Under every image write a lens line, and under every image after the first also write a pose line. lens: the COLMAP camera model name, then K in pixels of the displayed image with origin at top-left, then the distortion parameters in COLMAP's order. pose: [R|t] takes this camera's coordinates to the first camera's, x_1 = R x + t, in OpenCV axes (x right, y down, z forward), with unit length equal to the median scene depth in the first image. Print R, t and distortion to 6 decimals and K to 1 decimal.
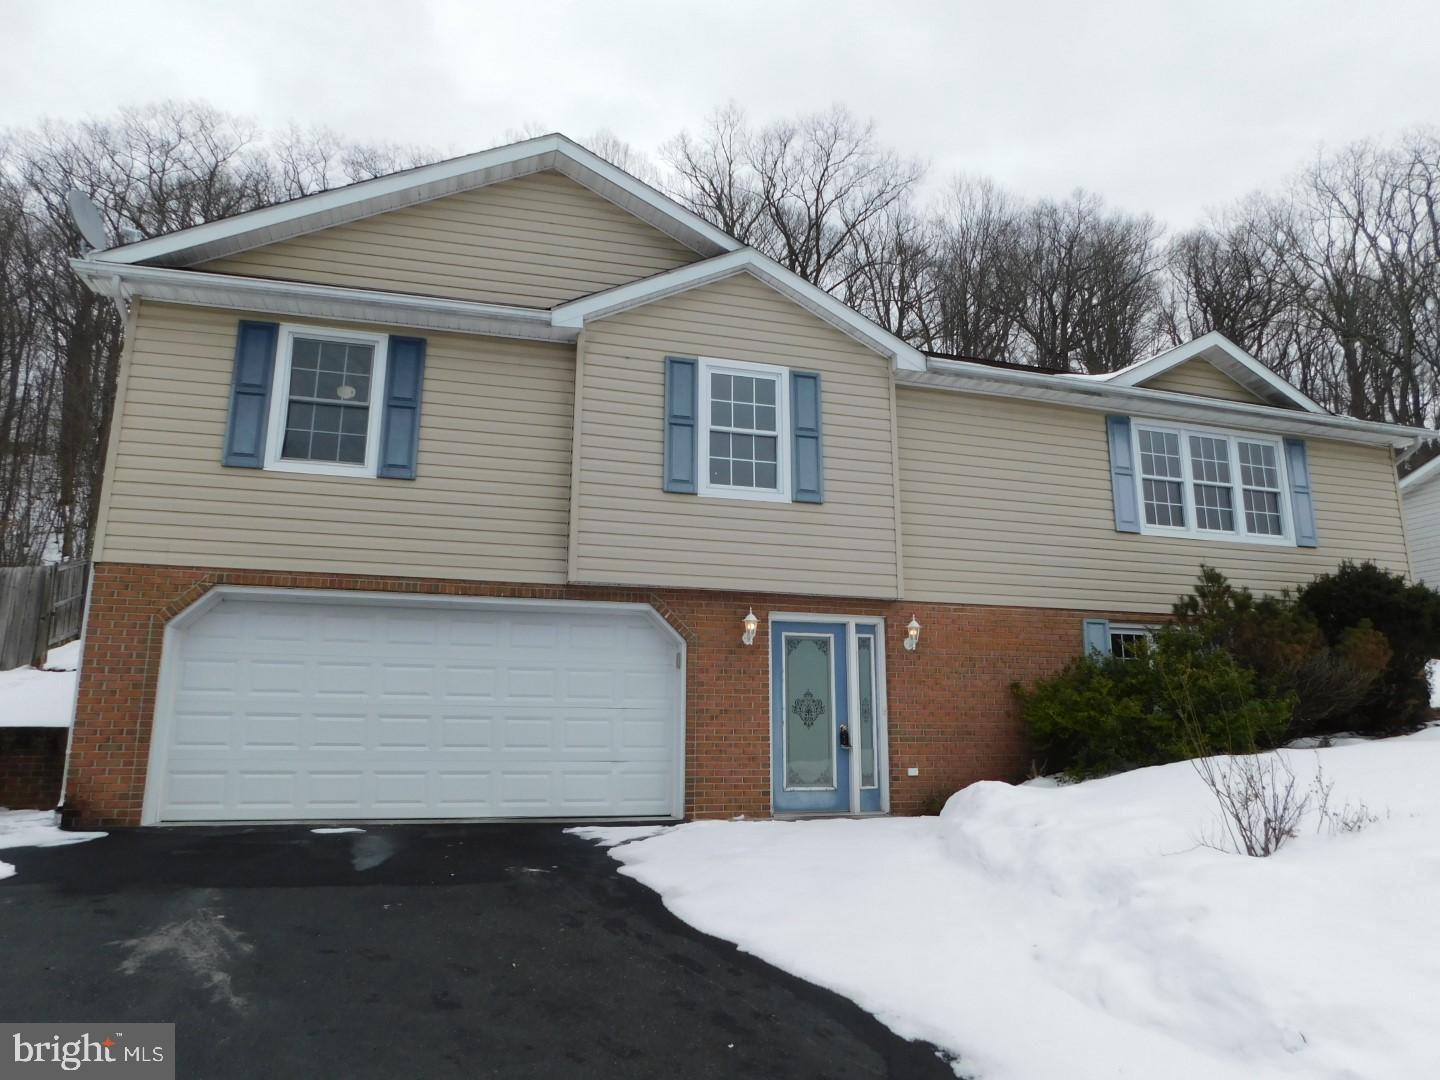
lens RADIAL K [[952.6, 0, 720.0], [0, 952.6, 540.0], [0, 0, 1]] dist [-0.074578, 0.003618]
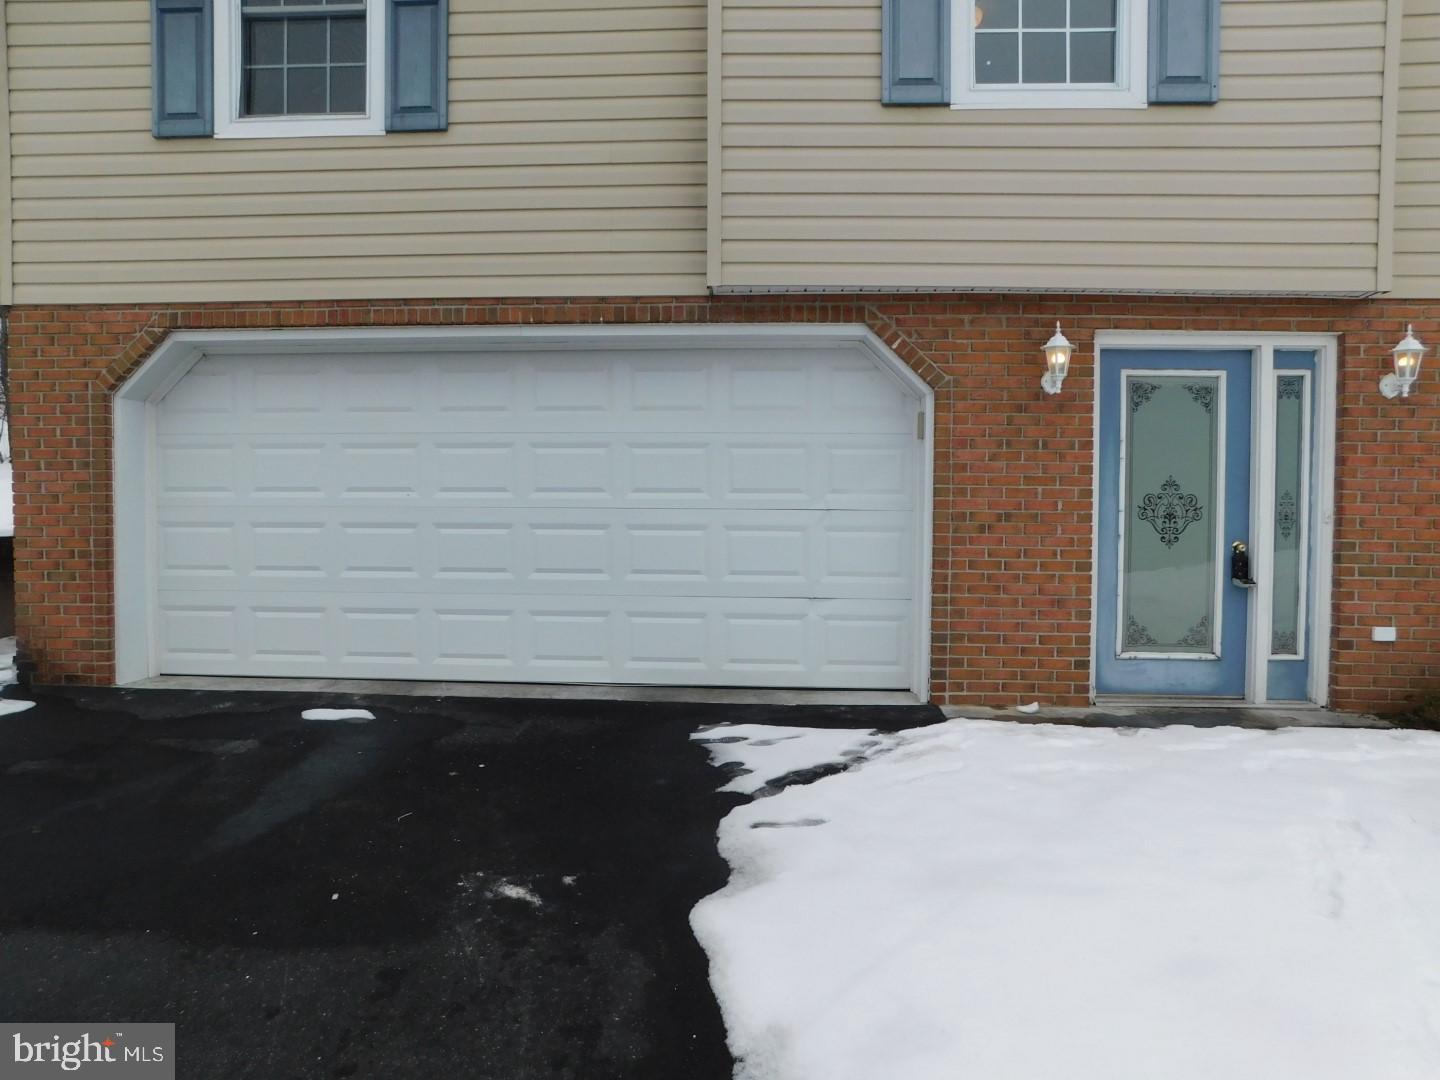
lens RADIAL K [[945.2, 0, 718.0], [0, 945.2, 530.6], [0, 0, 1]] dist [-0.091180, 0.075557]
pose [[0.939863, 0.015672, -0.341193, 0.033570], [0.062905, 0.973916, 0.218017, 0.059916], [0.335710, -0.226368, 0.914361, 0.450487]]
